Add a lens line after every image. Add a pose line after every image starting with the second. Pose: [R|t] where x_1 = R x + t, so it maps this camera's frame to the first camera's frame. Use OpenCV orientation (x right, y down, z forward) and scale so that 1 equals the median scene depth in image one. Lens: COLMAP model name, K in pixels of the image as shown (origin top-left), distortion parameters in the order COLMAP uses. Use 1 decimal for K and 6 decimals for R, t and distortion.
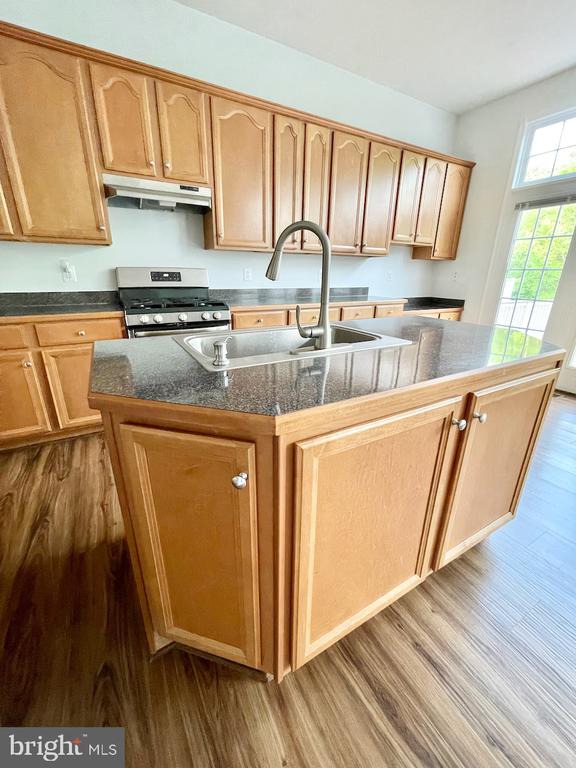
lens RADIAL K [[311.4, 0, 287.9], [0, 311.4, 379.7], [0, 0, 1]] dist [-0.010679, 0.000259]
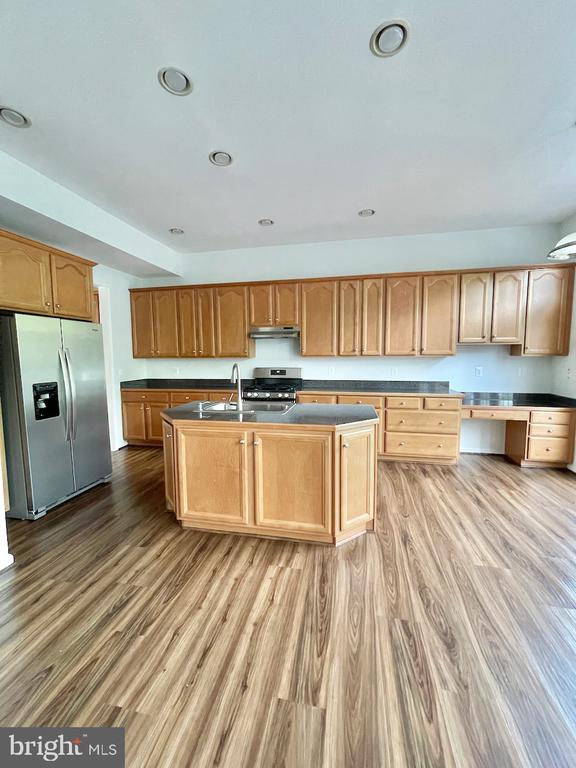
lens RADIAL K [[311.4, 0, 287.9], [0, 311.4, 379.7], [0, 0, 1]] dist [-0.010679, 0.000259]
pose [[0.752871, 0.035180, -0.657227, 0.840483], [-0.200590, 0.963329, -0.178216, 0.013915], [0.626856, 0.266007, 0.732320, -0.263798]]
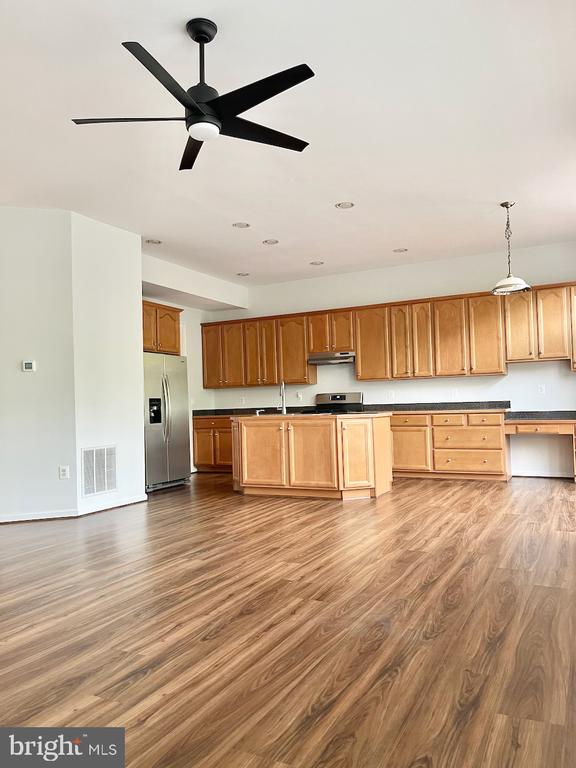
lens RADIAL K [[570.5, 0, 288.0], [0, 570.5, 384.0], [0, 0, 1]] dist [0.003646, 0.000219]
pose [[0.550623, -0.060432, -0.832564, 2.224254], [-0.240994, 0.943399, -0.227860, 0.416138], [0.799210, 0.326108, 0.504894, -0.924927]]
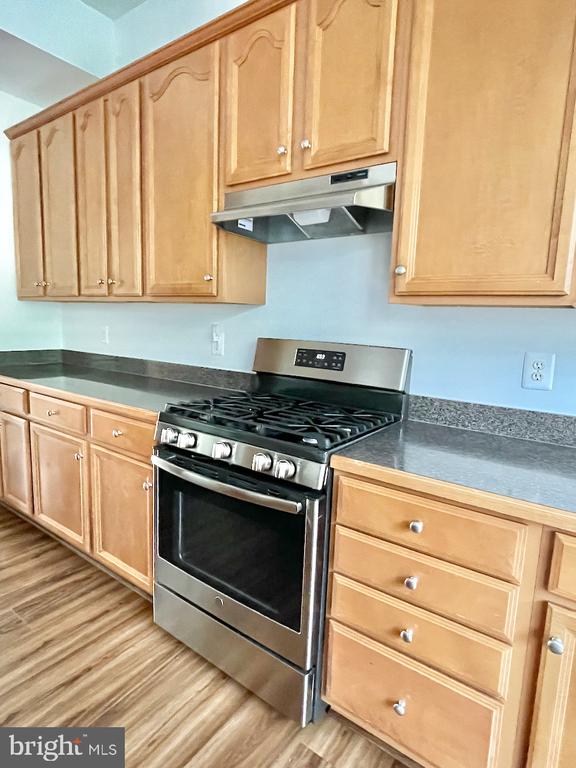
lens RADIAL K [[426.8, 0, 288.0], [0, 426.8, 384.0], [0, 0, 1]] dist [-0.018094, -0.000047]
pose [[0.424372, 0.130824, -0.895987, 0.208494], [-0.330640, 0.943569, -0.018832, -0.271794], [0.842962, 0.304241, 0.443680, 0.683287]]
